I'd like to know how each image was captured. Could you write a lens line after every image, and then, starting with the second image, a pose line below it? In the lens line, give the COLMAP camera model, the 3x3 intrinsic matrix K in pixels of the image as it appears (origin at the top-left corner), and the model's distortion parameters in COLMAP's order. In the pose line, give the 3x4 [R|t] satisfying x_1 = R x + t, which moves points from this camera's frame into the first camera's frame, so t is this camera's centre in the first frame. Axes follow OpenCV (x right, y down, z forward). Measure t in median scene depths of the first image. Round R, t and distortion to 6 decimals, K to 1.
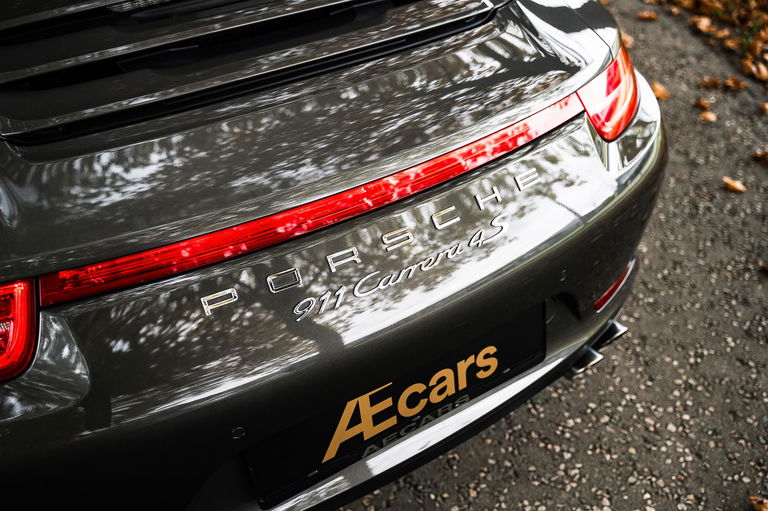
lens RADIAL K [[752.7, 0, 385.4], [0, 752.7, 252.2], [0, 0, 1]] dist [0.010253, 0.000000]
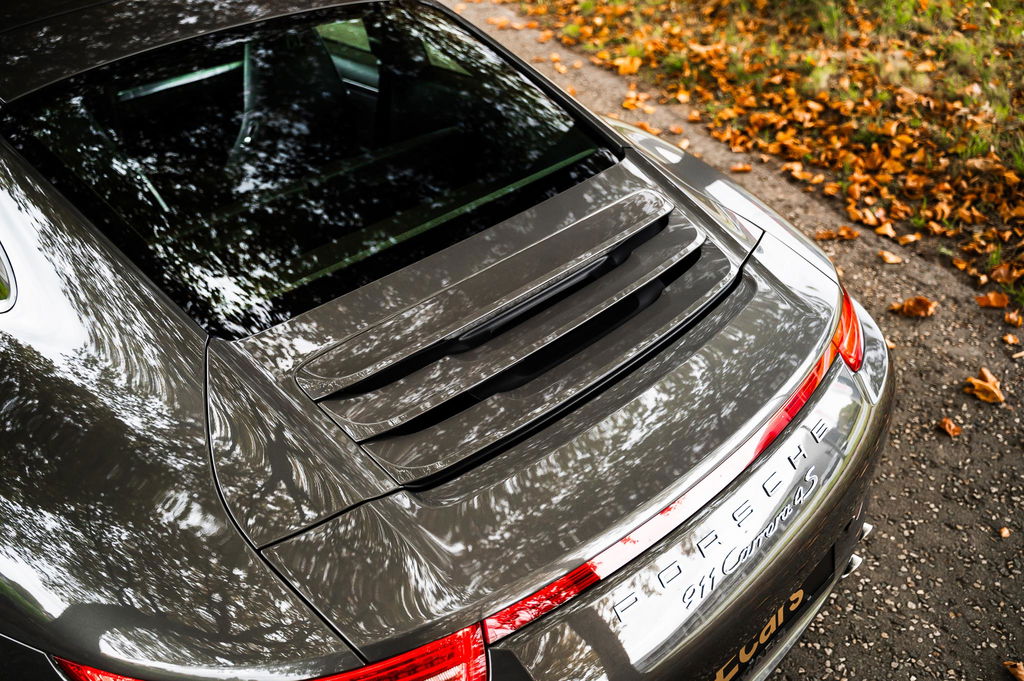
lens RADIAL K [[836.7, 0, 510.8], [0, 836.7, 345.9], [0, 0, 1]] dist [-0.000677, 0.008458]
pose [[0.983525, -0.138589, 0.116066, -0.246790], [0.144955, 0.988259, -0.048291, -0.144395], [-0.108011, 0.064320, 0.992067, -0.122739]]
